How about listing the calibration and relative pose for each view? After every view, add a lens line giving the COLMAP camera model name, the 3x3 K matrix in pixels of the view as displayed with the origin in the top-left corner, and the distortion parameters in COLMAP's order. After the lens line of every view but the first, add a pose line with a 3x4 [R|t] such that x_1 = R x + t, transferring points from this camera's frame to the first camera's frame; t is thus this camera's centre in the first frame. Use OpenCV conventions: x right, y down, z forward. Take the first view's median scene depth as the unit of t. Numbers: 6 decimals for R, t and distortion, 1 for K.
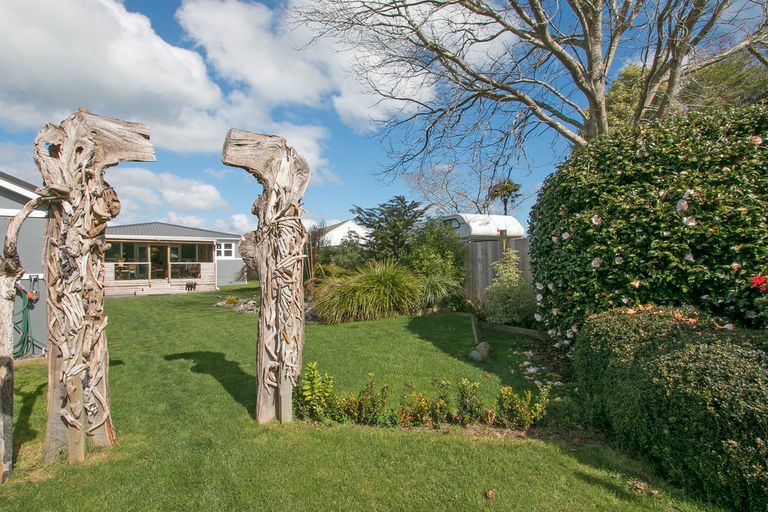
lens RADIAL K [[515.1, 0, 384.0], [0, 515.1, 256.0], [0, 0, 1]] dist [0.003667, 0.000879]
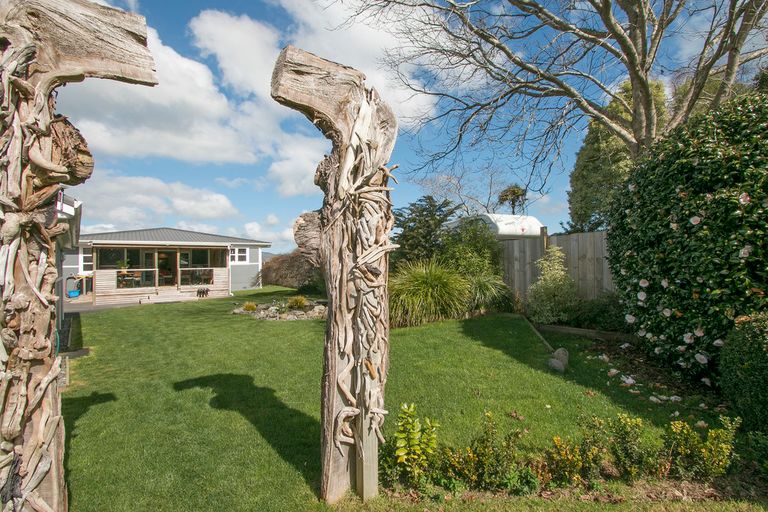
lens RADIAL K [[354.0, 0, 386.4], [0, 354.0, 252.5], [0, 0, 1]] dist [-0.002000, -0.000436]
pose [[0.990313, -0.012777, 0.138261, -0.211161], [0.017865, 0.999206, -0.035622, 0.022630], [-0.137696, 0.037747, 0.989755, 0.497782]]
